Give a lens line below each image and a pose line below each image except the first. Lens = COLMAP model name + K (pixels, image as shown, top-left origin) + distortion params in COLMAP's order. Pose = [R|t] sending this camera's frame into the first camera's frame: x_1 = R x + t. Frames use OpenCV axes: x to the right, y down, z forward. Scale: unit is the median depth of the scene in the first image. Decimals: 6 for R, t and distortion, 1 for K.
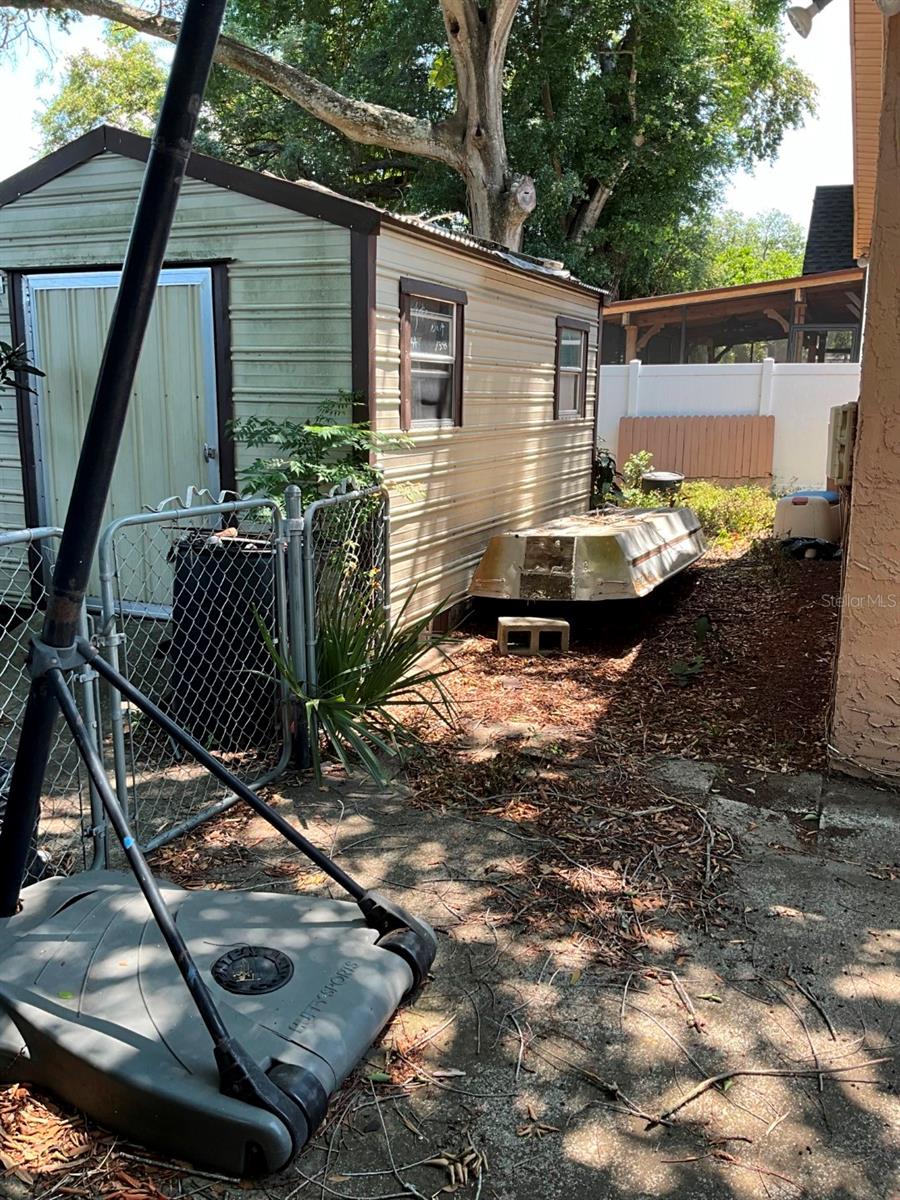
lens RADIAL K [[995.8, 0, 451.2], [0, 995.8, 582.6], [0, 0, 1]] dist [0.057645, -0.107723]
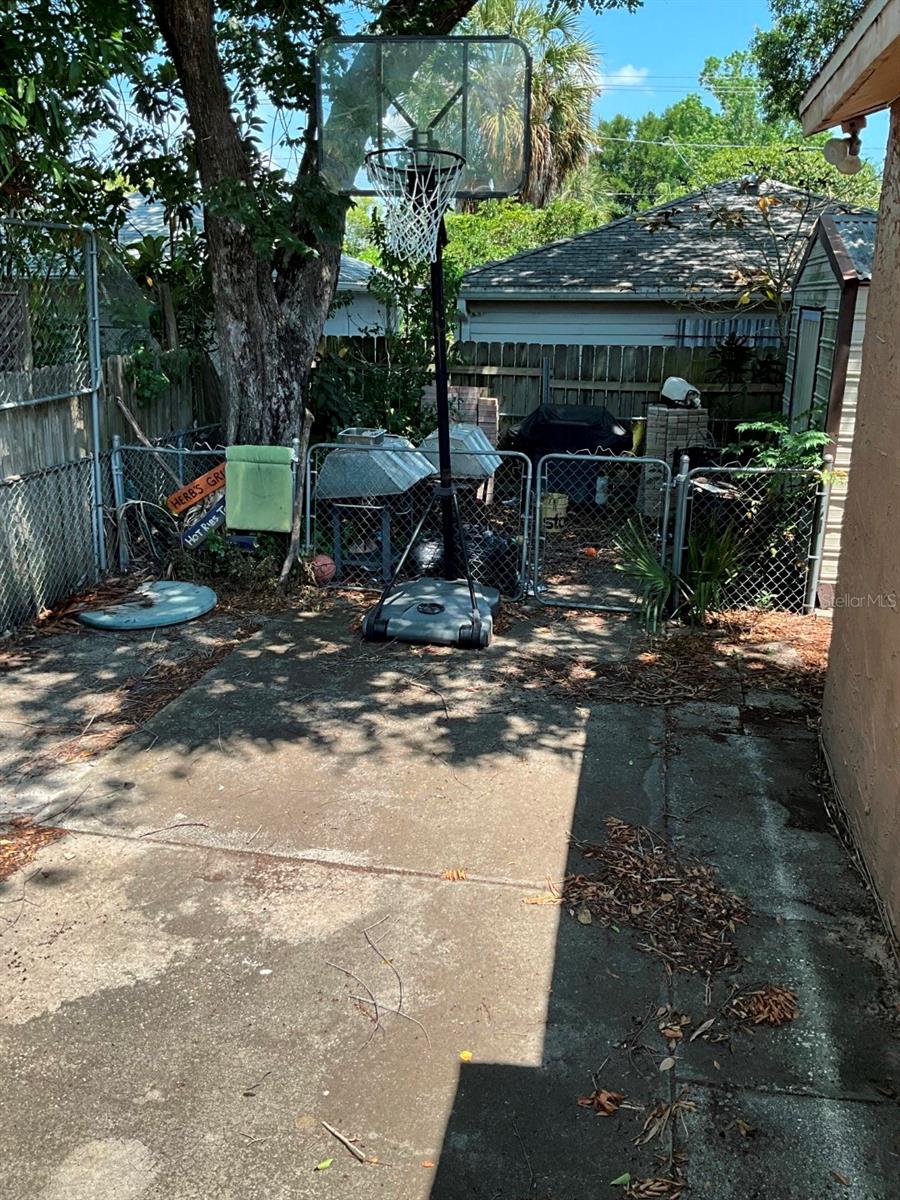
lens RADIAL K [[995.8, 0, 449.0], [0, 995.8, 597.0], [0, 0, 1]] dist [0.057645, -0.107723]
pose [[0.177607, 0.270197, -0.946282, 1.451200], [-0.191171, 0.952725, 0.236156, -0.189941], [0.965355, 0.138959, 0.220864, 0.246297]]
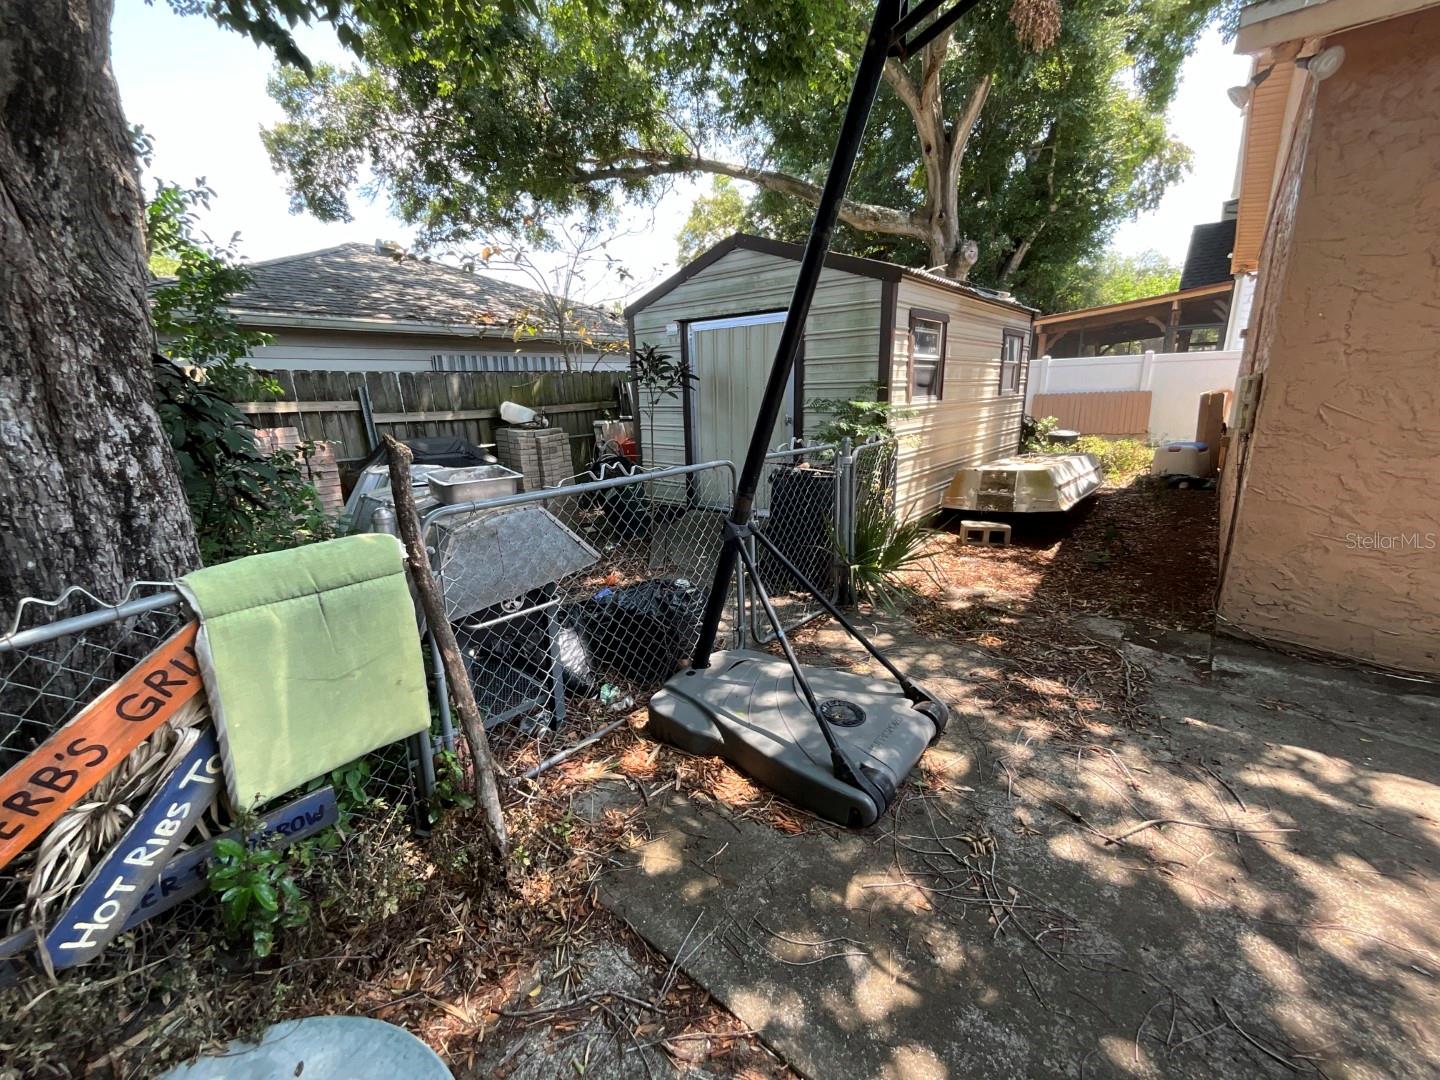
lens RADIAL K [[585.7, 0, 713.2], [0, 585.7, 532.6], [0, 0, 1]] dist [-0.001752, 0.000033]
pose [[0.954189, 0.037075, -0.296899, -0.071847], [-0.021082, 0.998158, 0.056890, 0.011154], [0.298461, -0.048025, 0.953213, -0.014875]]
